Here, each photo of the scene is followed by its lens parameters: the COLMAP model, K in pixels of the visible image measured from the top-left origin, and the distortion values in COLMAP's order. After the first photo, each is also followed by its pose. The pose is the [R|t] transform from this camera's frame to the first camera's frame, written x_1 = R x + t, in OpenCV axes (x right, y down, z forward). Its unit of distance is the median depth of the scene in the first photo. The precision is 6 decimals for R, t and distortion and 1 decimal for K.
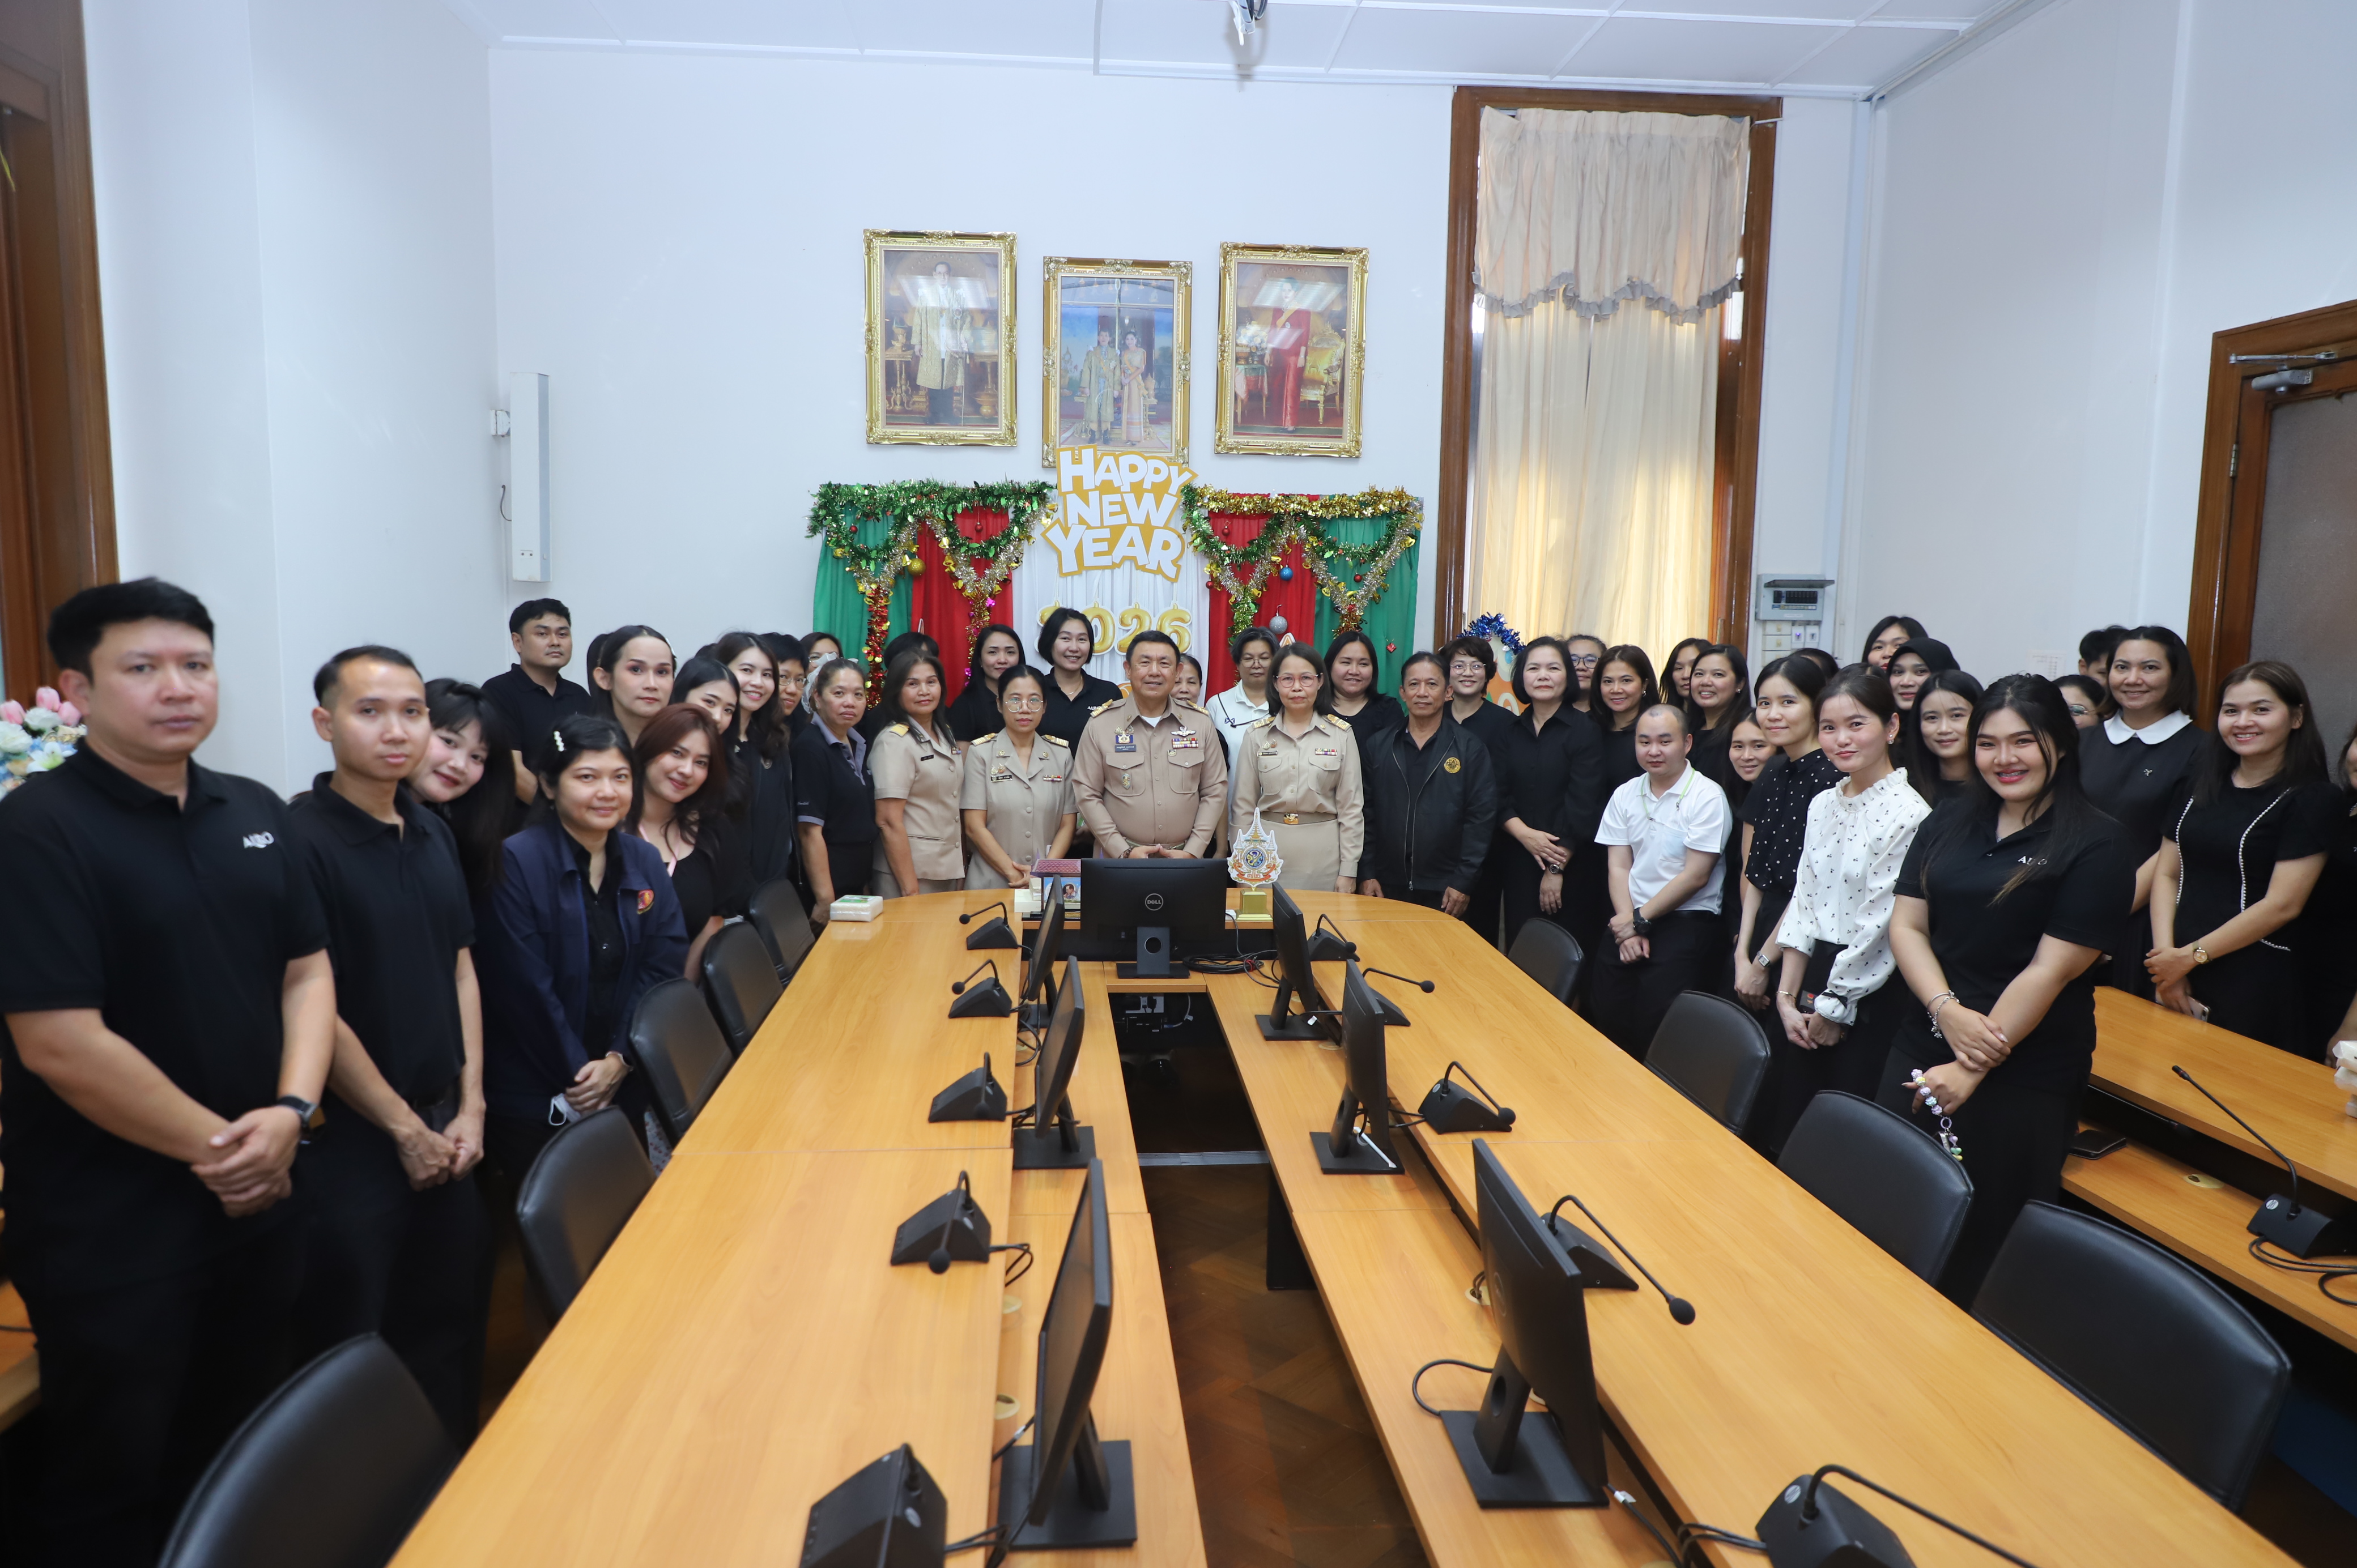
lens RADIAL K [[1625.4, 0, 1198.0], [0, 1625.4, 794.1], [0, 0, 1]] dist [-0.021232, 0.013855]
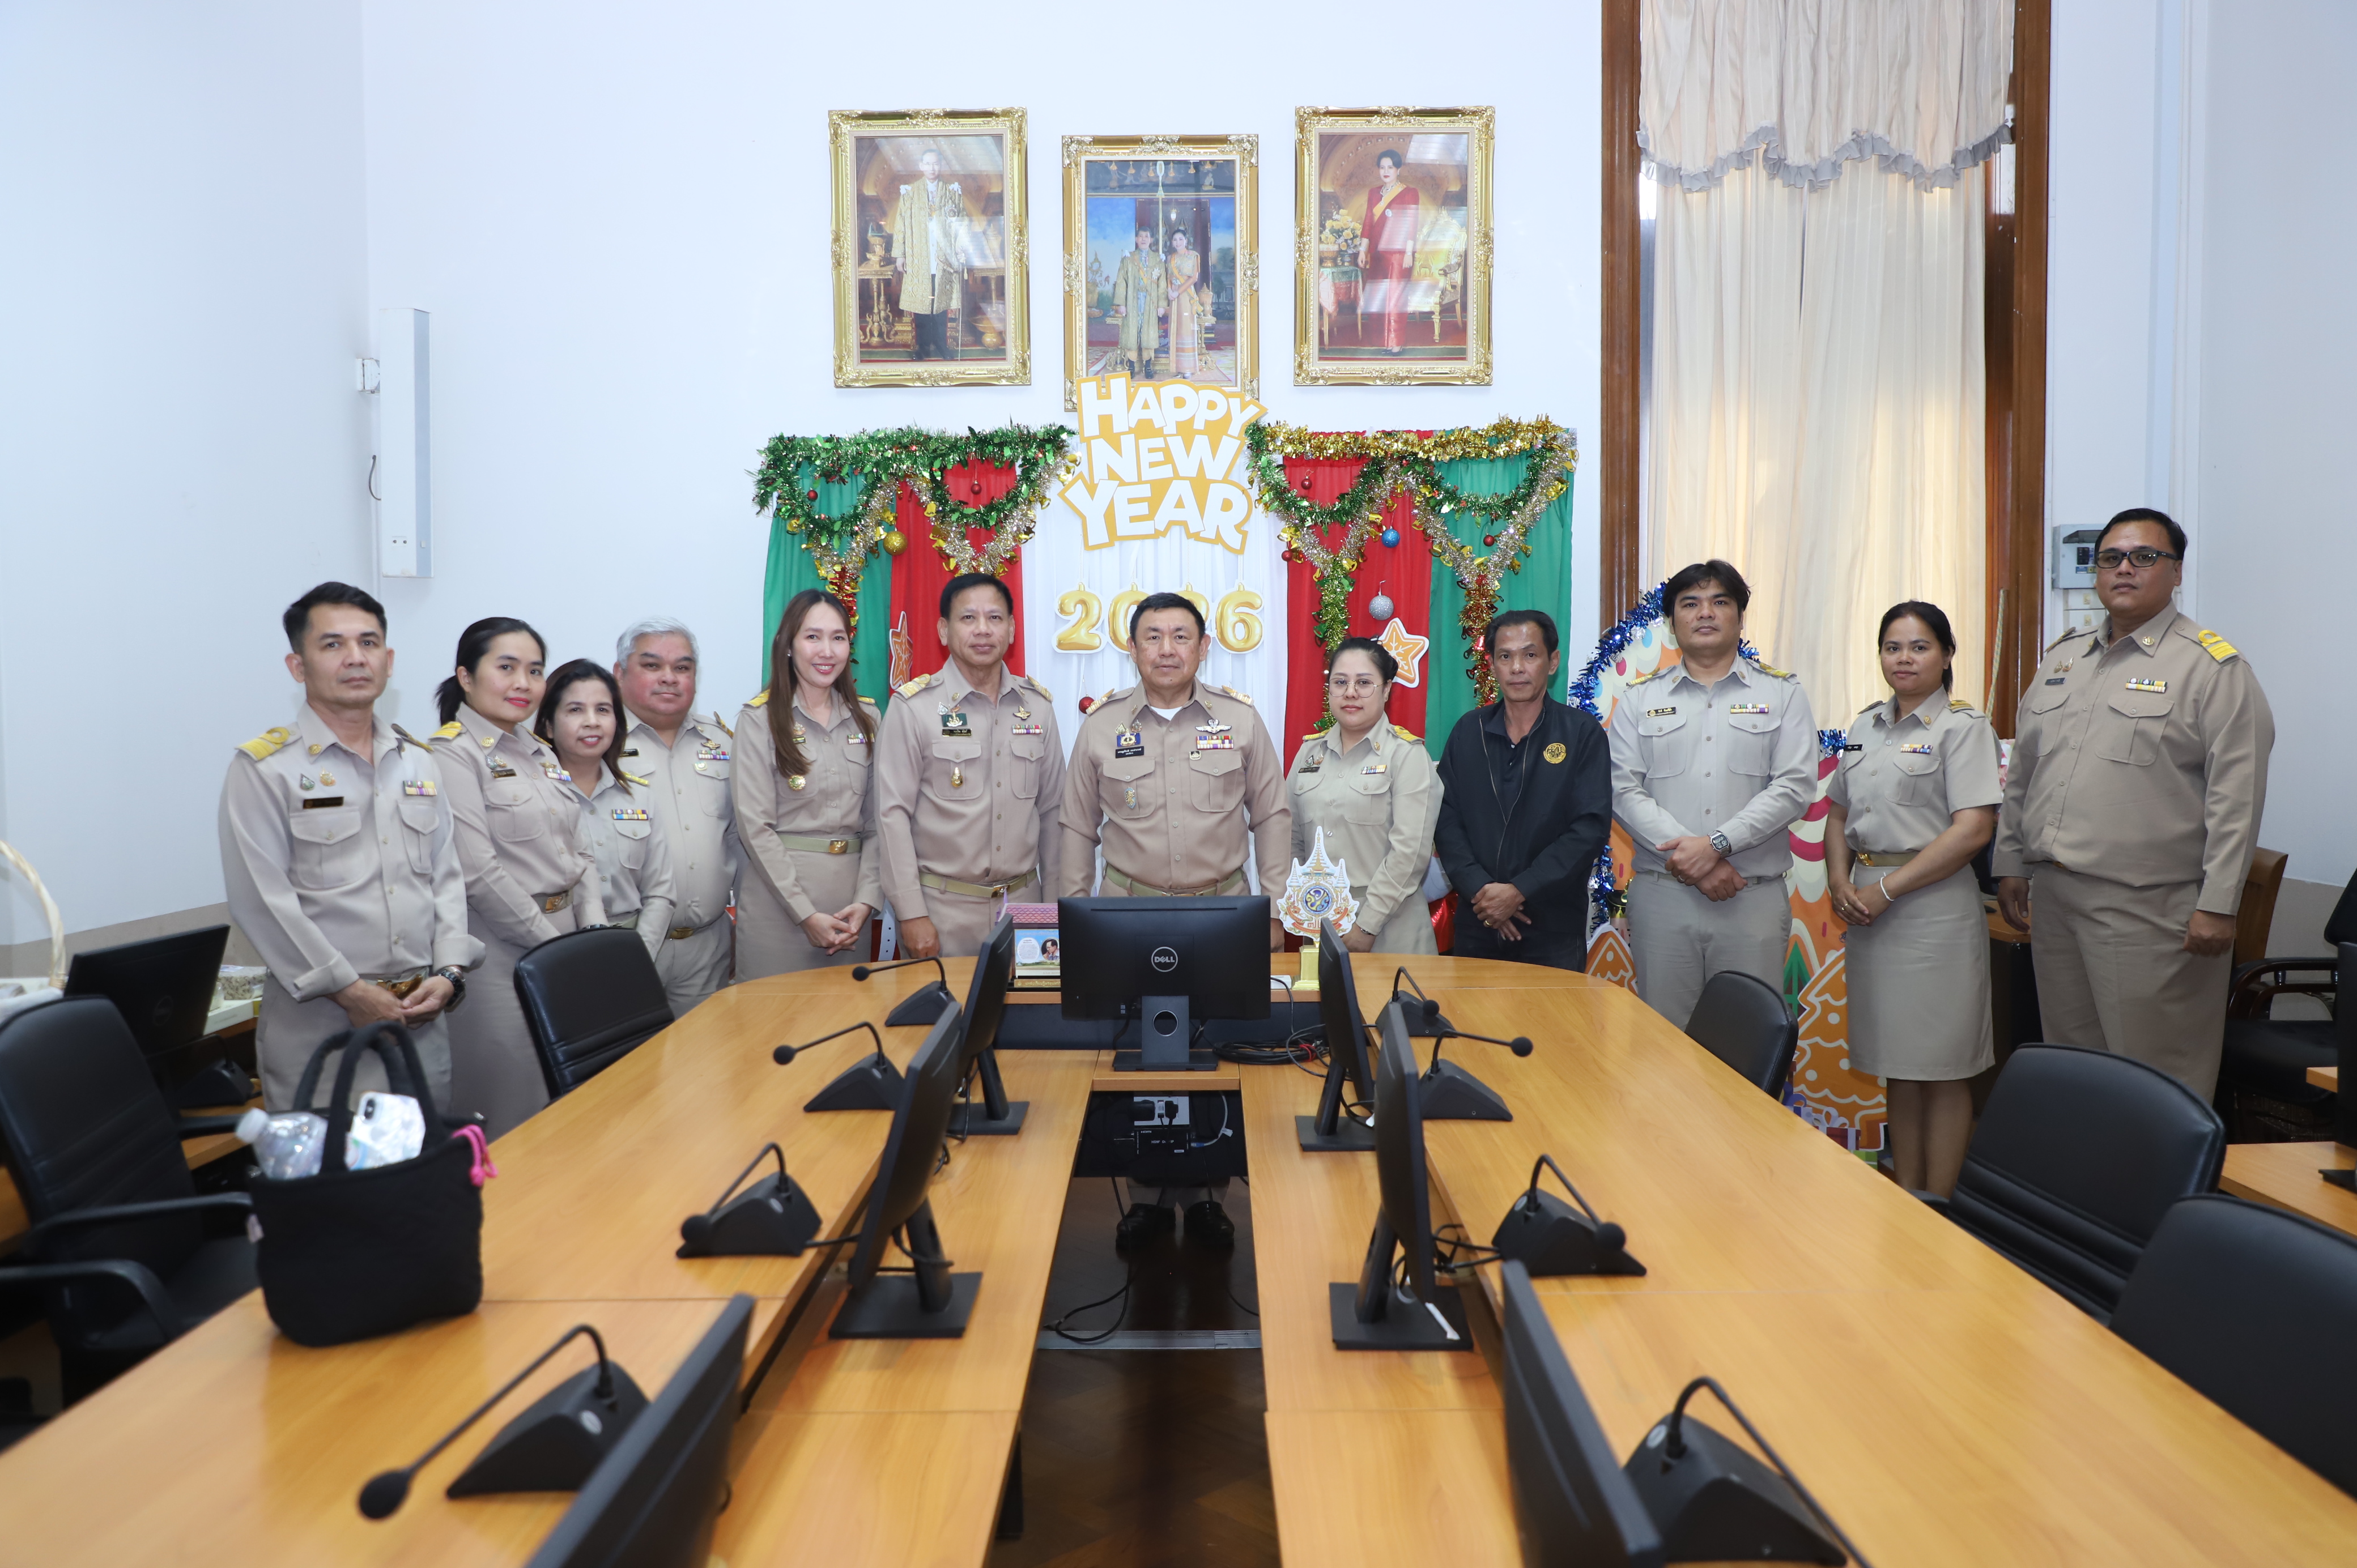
lens RADIAL K [[1952.3, 0, 1195.8], [0, 1952.3, 776.8], [0, 0, 1]] dist [-0.010492, -0.019326]
pose [[0.995881, -0.019932, -0.088447, 0.042904], [0.013692, 0.997410, -0.070604, 0.033690], [0.089626, 0.069103, 0.993575, 0.122373]]
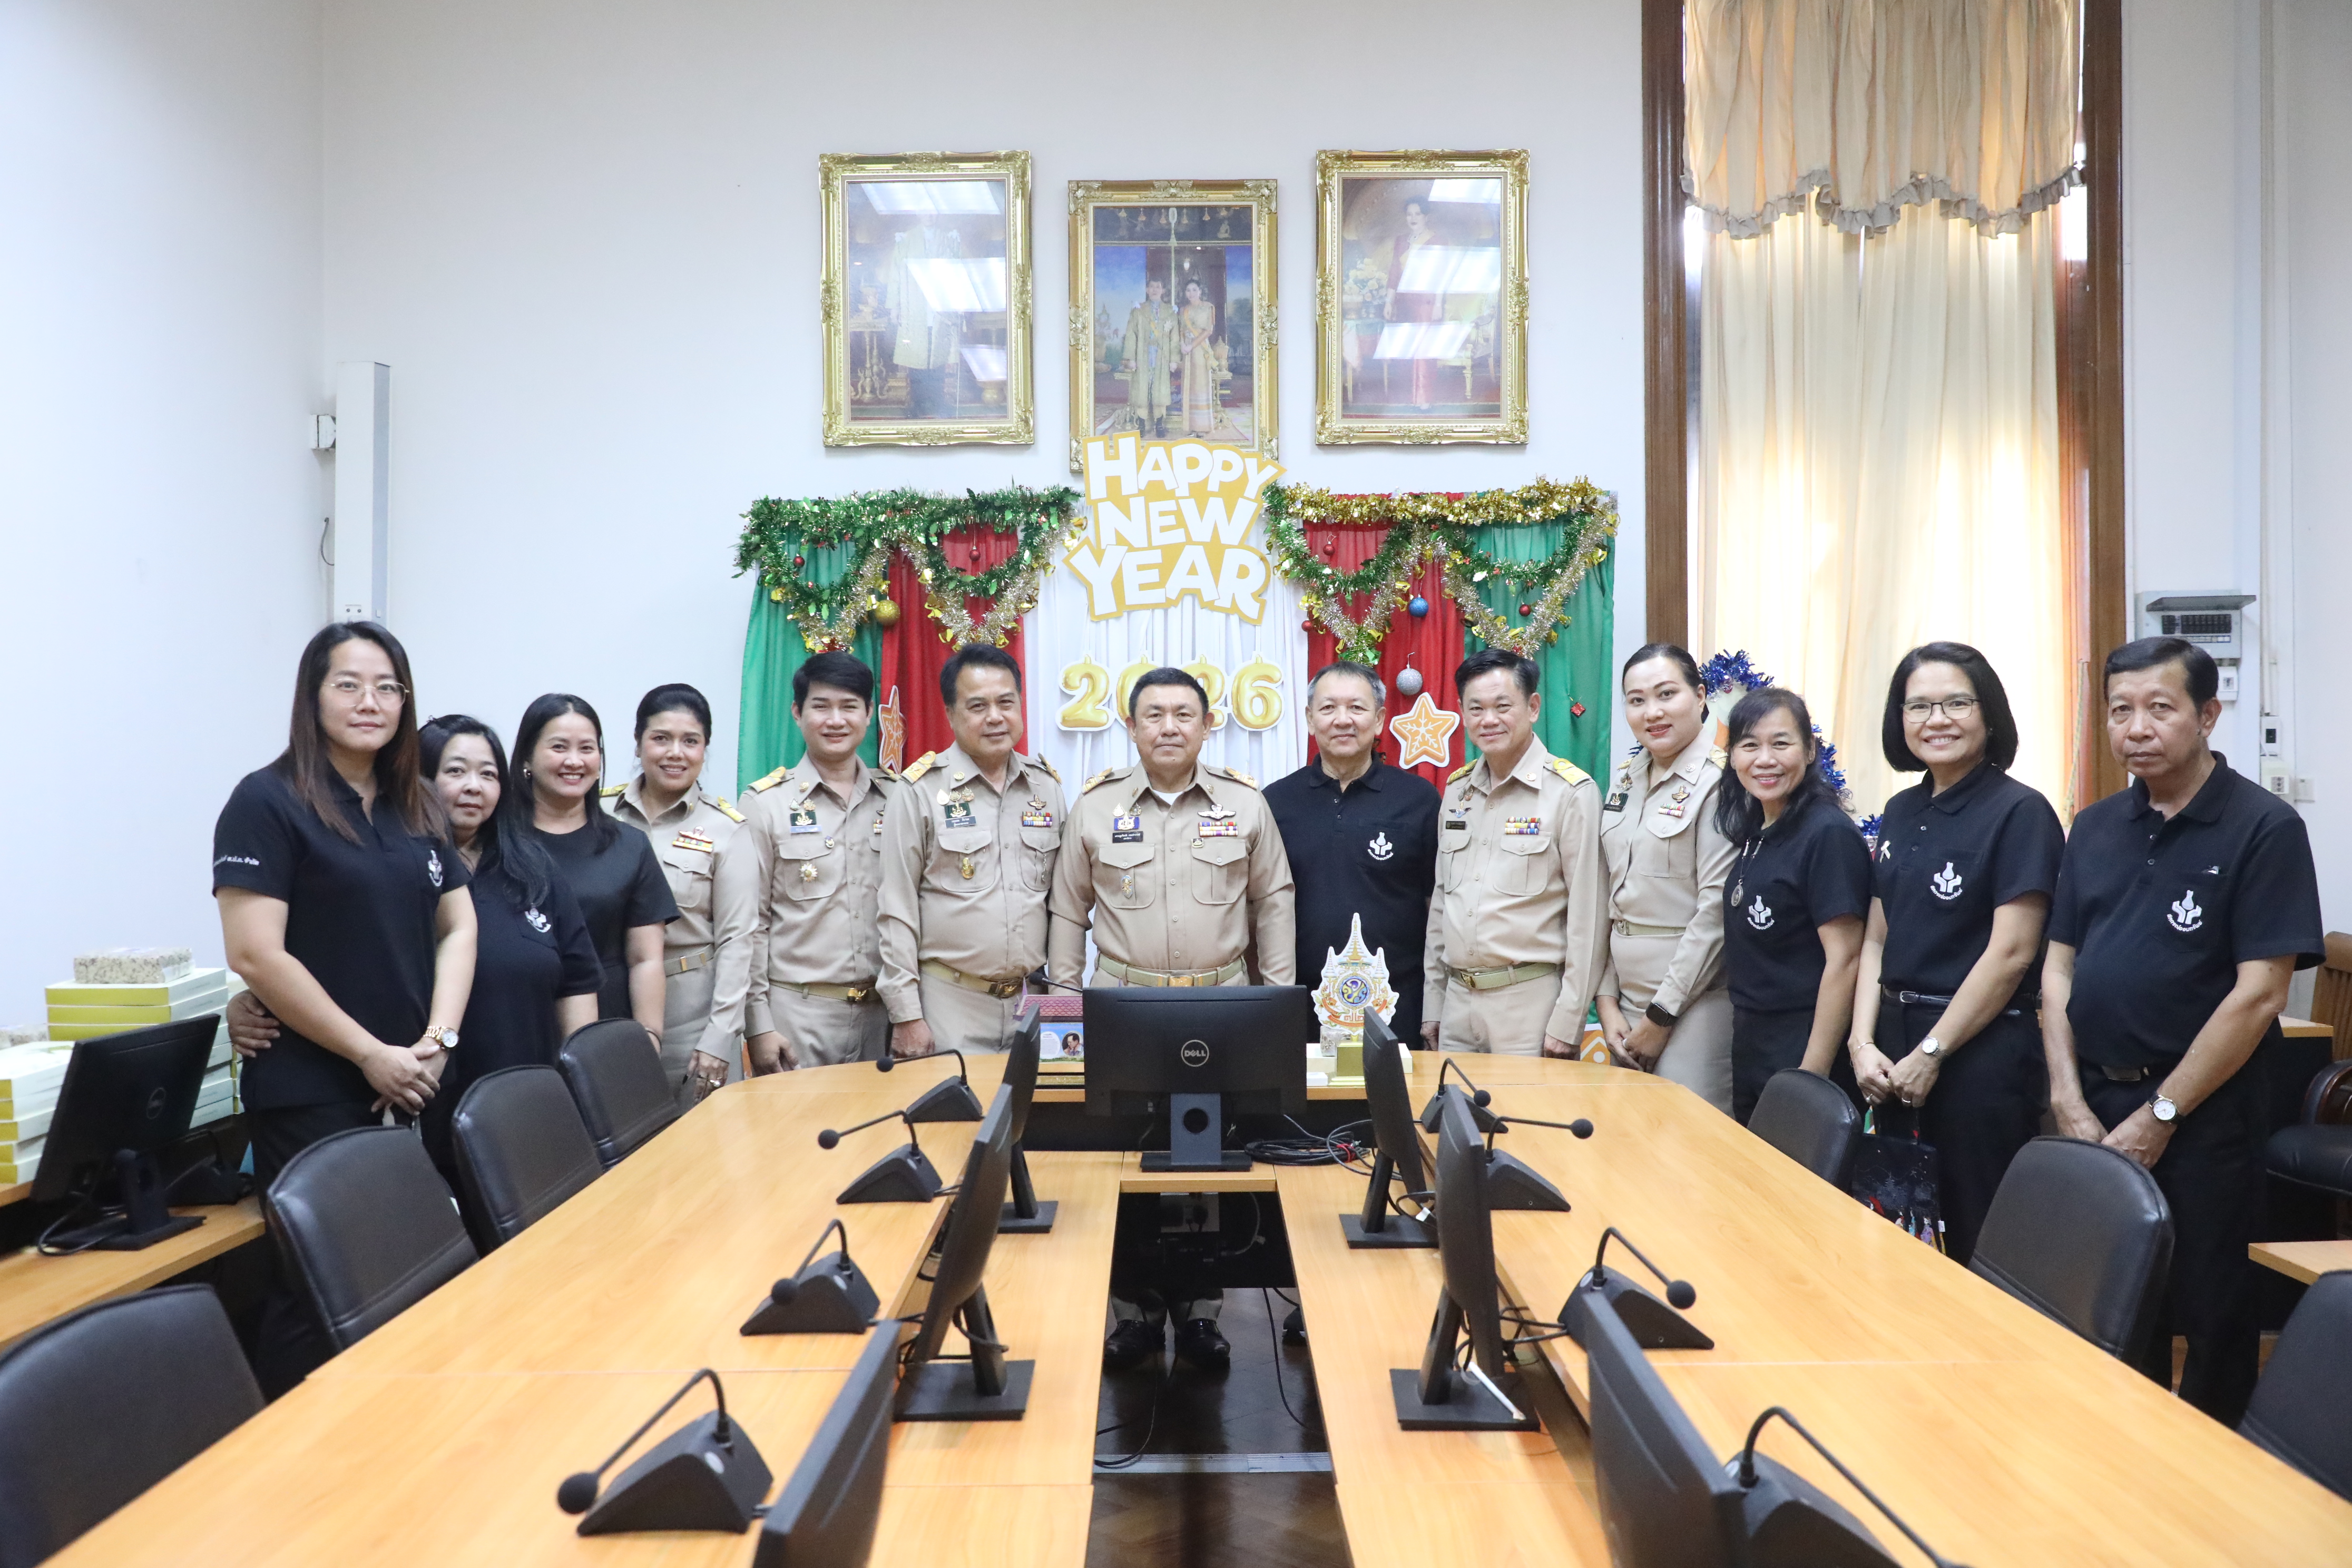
lens RADIAL K [[2218.8, 0, 1163.1], [0, 2218.8, 751.2], [0, 0, 1]] dist [-0.003260, 0.000000]
pose [[0.995265, -0.024636, -0.094020, 0.033455], [0.012817, 0.992162, -0.124301, 0.039895], [0.096346, 0.122508, 0.987780, 0.072925]]
